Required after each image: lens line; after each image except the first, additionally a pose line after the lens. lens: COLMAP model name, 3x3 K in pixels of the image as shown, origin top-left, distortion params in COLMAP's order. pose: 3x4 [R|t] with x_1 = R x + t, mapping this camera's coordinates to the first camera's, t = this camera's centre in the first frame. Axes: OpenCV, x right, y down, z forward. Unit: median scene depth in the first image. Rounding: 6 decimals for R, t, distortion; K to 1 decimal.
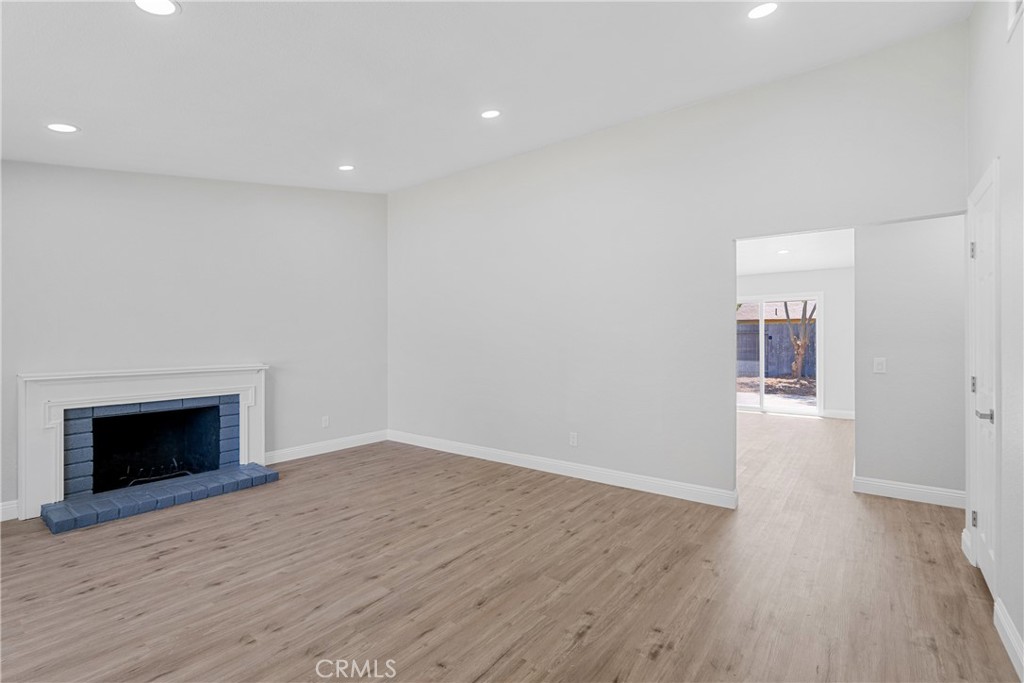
lens RADIAL K [[470.6, 0, 512.5], [0, 470.6, 337.6], [0, 0, 1]] dist [-0.005387, 0.002472]
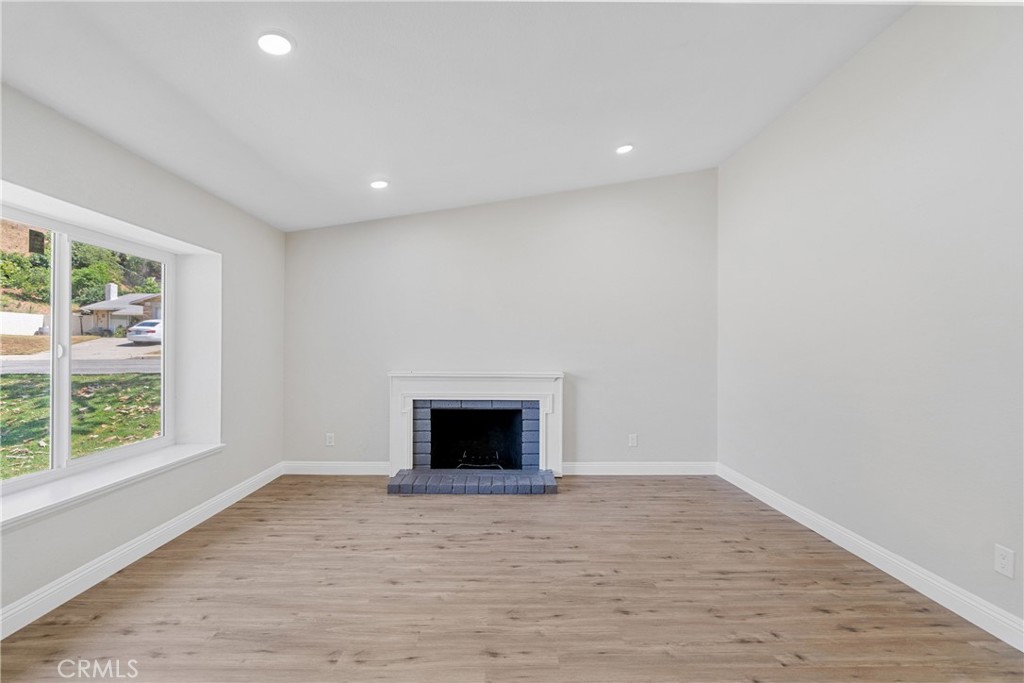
lens RADIAL K [[470.6, 0, 510.8], [0, 470.6, 349.5], [0, 0, 1]] dist [-0.005387, 0.002472]
pose [[0.622133, 0.008665, -0.782863, 0.235334], [-0.005912, 0.999962, 0.006370, 0.003322], [0.782889, 0.000665, 0.622161, 0.394096]]
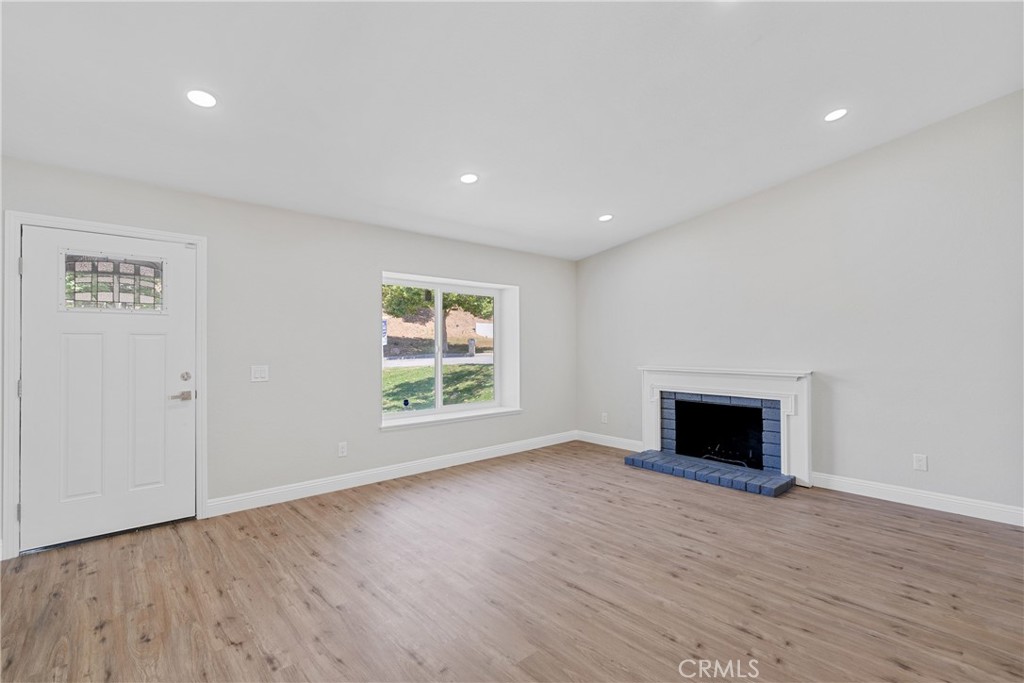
lens RADIAL K [[470.6, 0, 506.8], [0, 470.6, 341.0], [0, 0, 1]] dist [-0.005387, 0.002472]
pose [[-0.200455, -0.006140, -0.979684, 0.614564], [0.005100, 0.999960, -0.007311, 0.002037], [0.979690, -0.006462, -0.200416, 0.814008]]
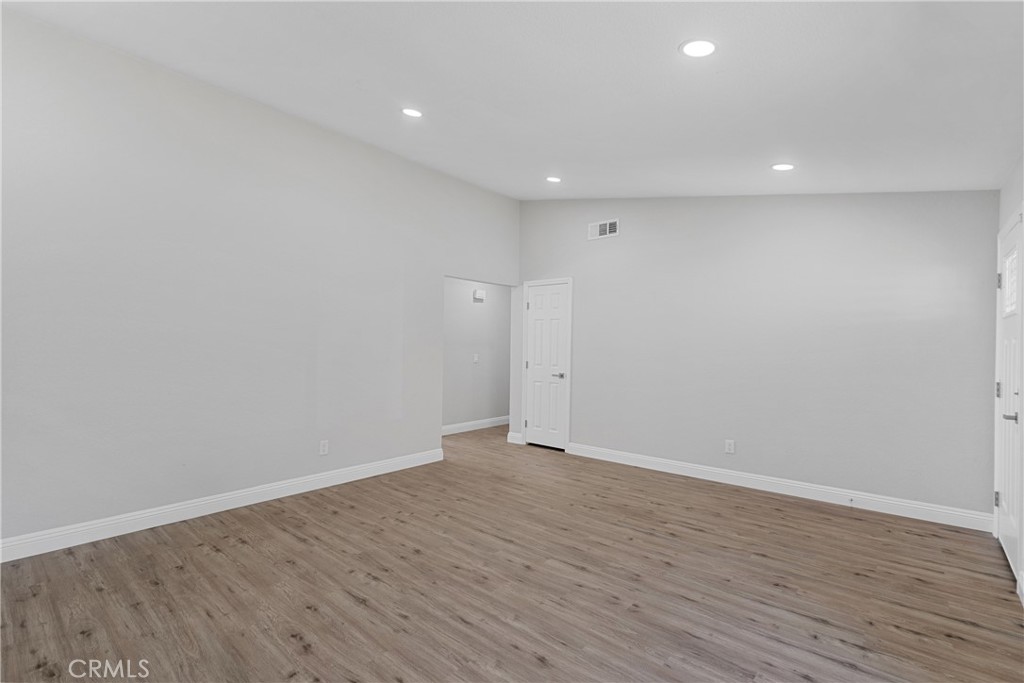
lens RADIAL K [[470.6, 0, 515.9], [0, 470.6, 344.8], [0, 0, 1]] dist [-0.005387, 0.002472]
pose [[0.051414, 0.001533, 0.998676, -0.991823], [-0.017332, 0.999850, -0.000642, 0.004777], [-0.998527, -0.017276, 0.051432, 0.714032]]
